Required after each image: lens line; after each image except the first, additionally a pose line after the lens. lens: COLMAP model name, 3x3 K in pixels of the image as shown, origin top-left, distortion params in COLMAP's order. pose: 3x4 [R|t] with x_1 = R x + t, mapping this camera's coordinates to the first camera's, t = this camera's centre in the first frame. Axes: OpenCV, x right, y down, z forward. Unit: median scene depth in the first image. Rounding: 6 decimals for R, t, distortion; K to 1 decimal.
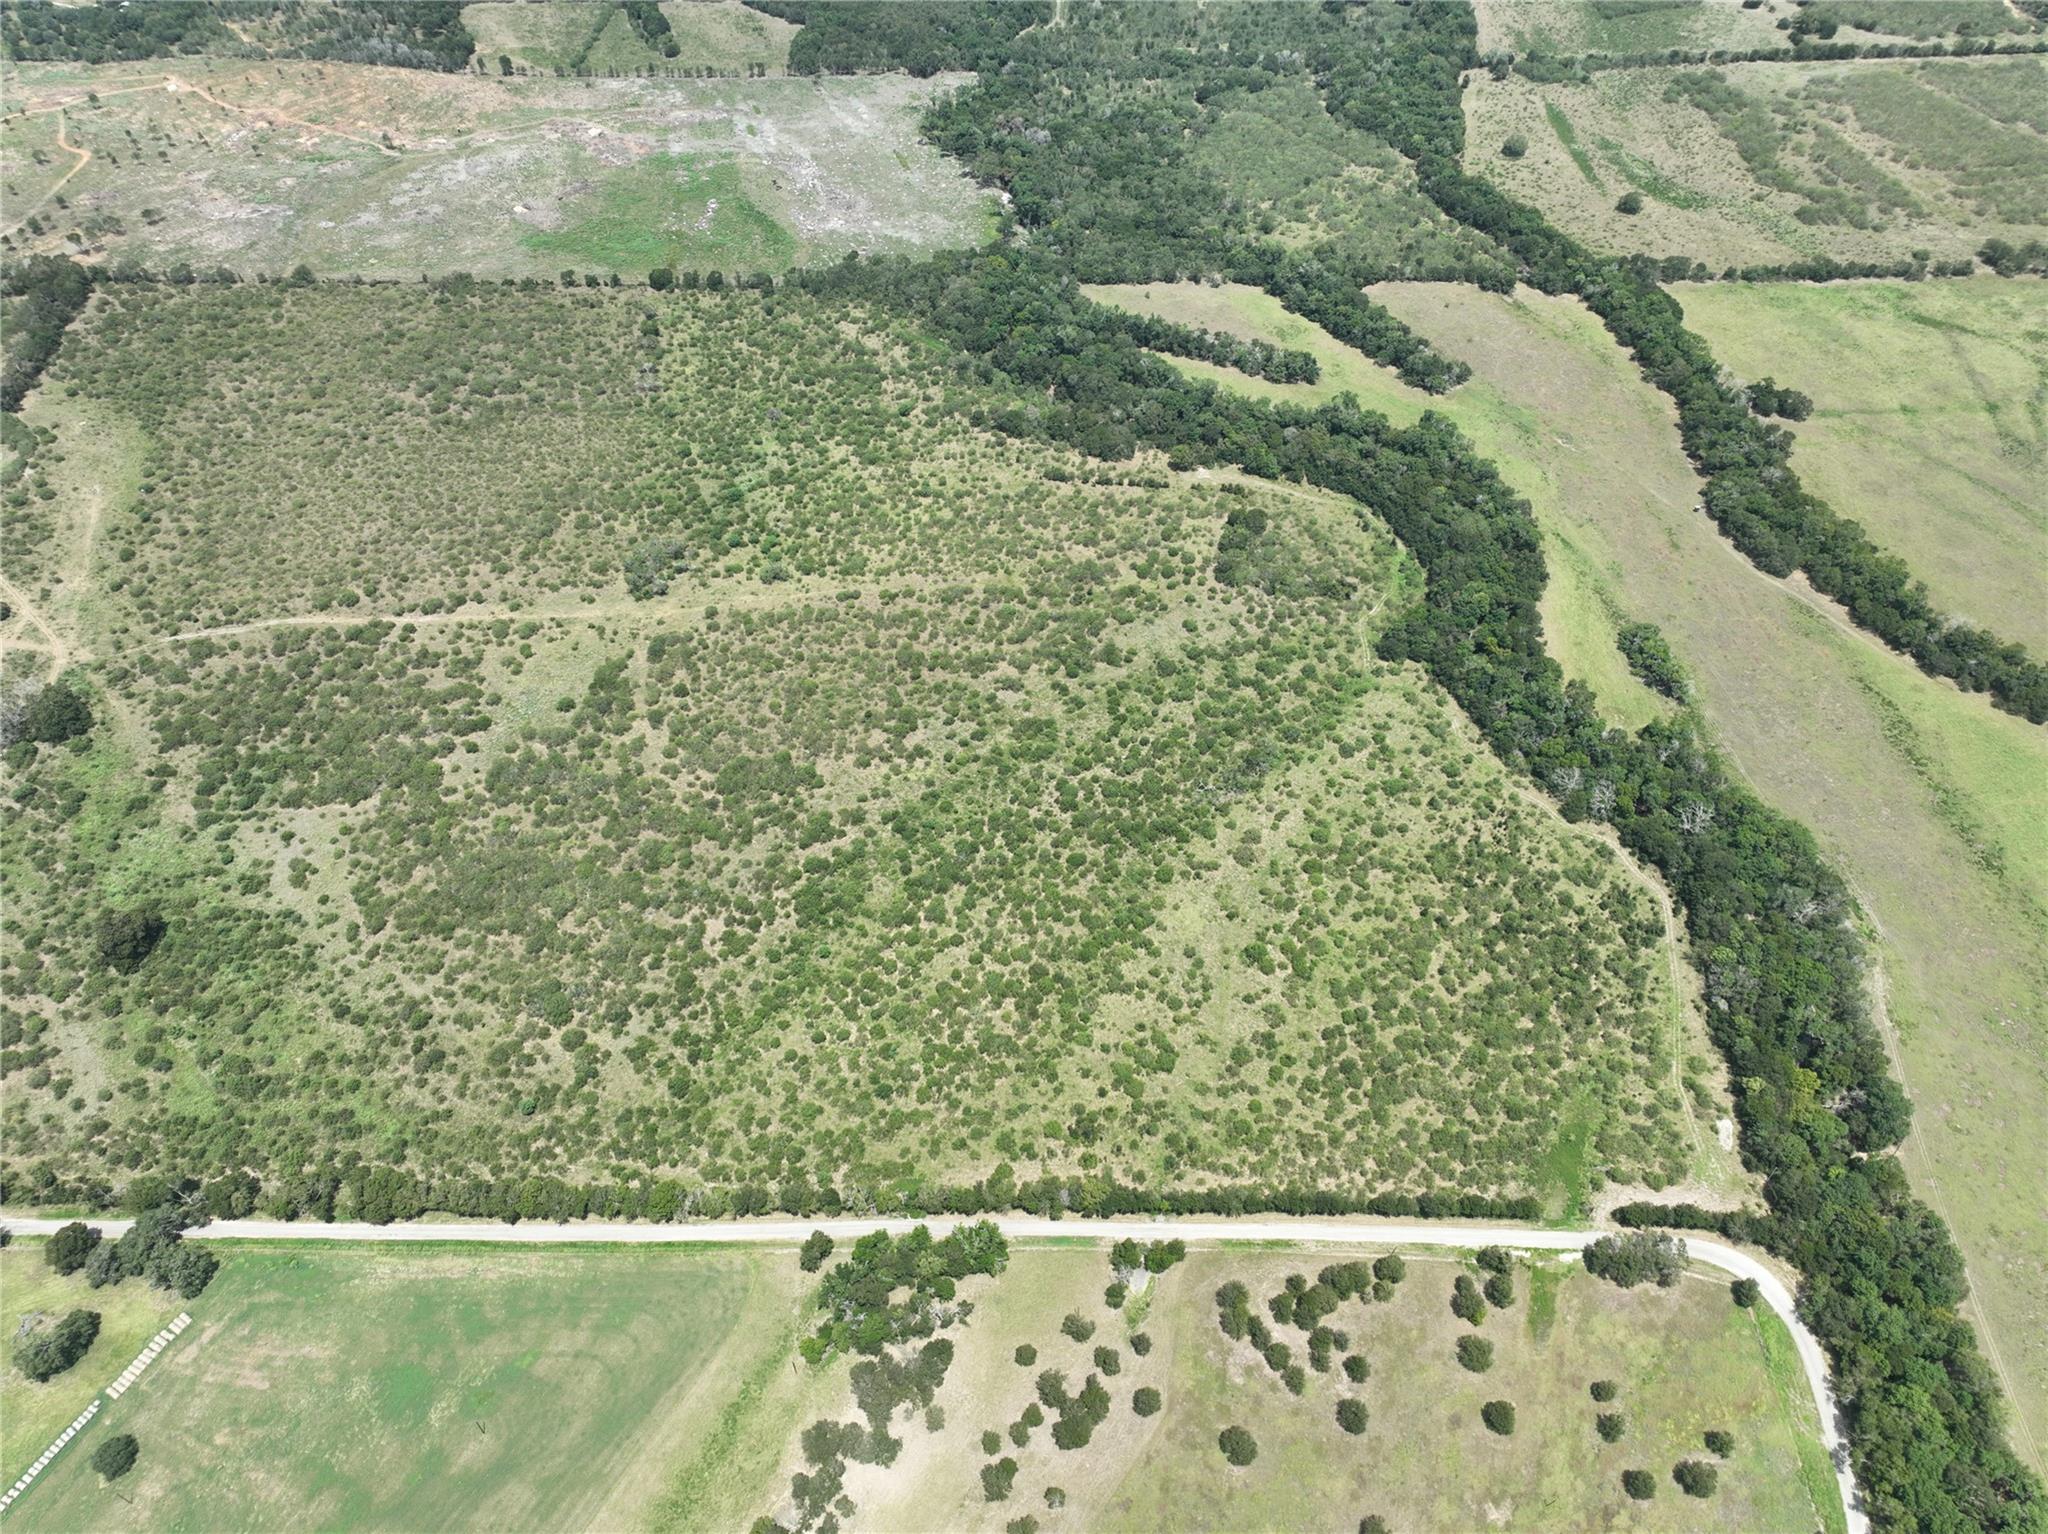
lens RADIAL K [[1453.2, 0, 1021.4], [0, 1453.2, 766.0], [0, 0, 1]] dist [-0.004635, 0.025294]
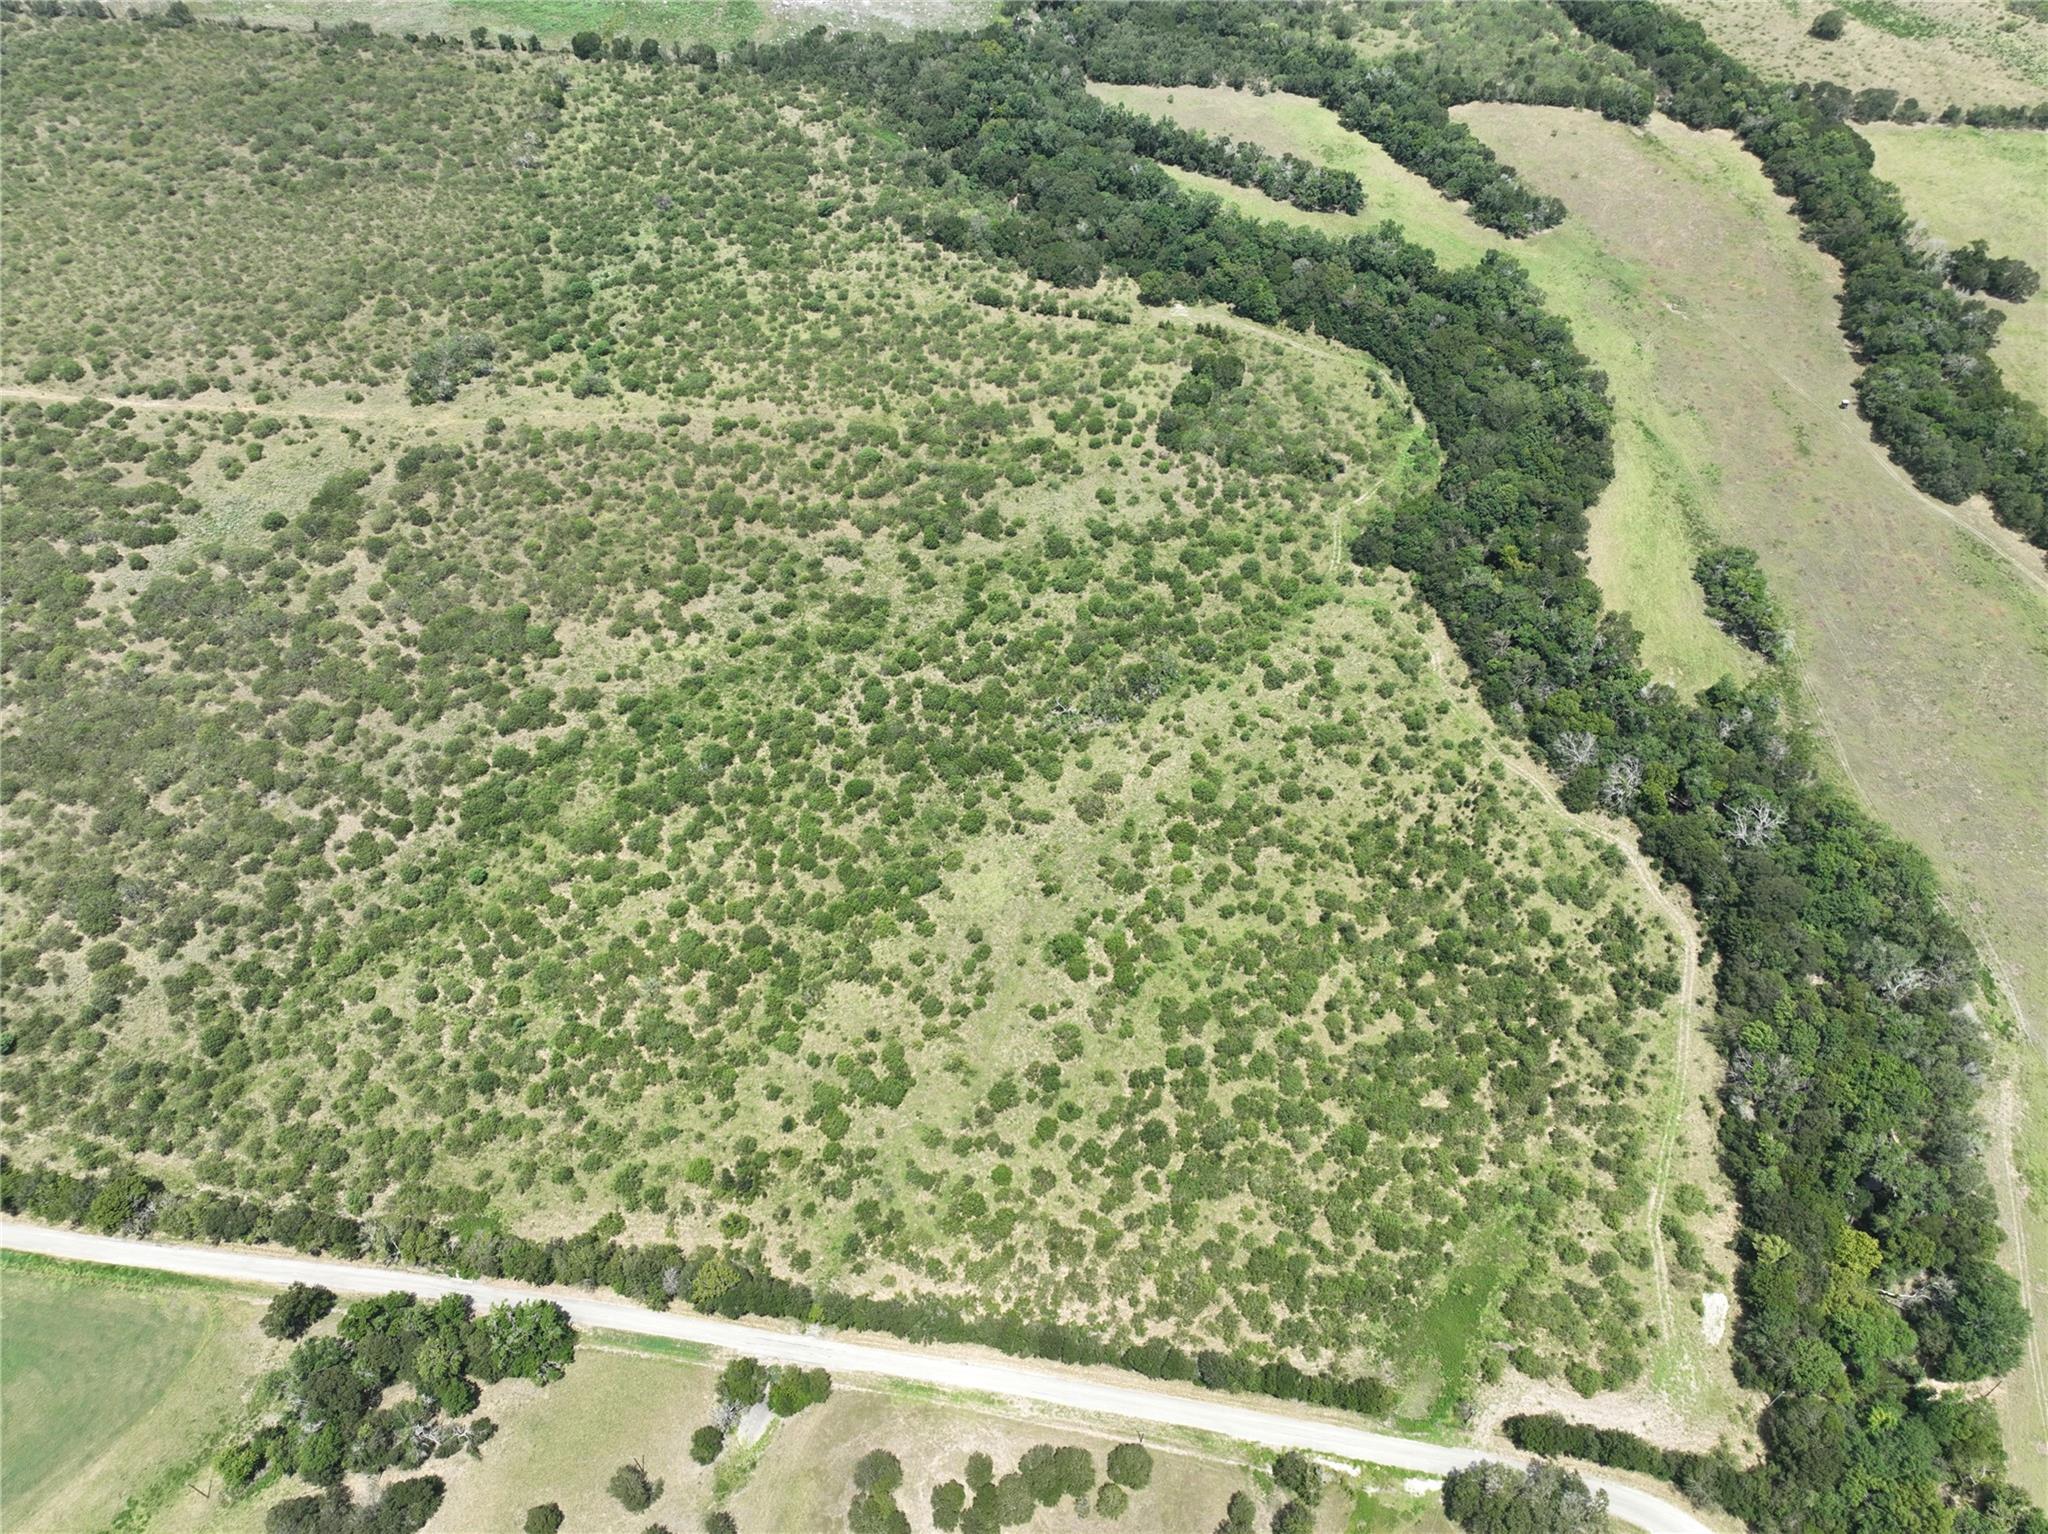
lens RADIAL K [[1453.2, 0, 1016.9], [0, 1453.2, 768.0], [0, 0, 1]] dist [-0.004635, 0.025294]
pose [[0.989850, 0.105163, -0.095591, 0.177600], [-0.100515, 0.993564, 0.052219, 0.008580], [0.100468, -0.042081, 0.994050, 0.281715]]
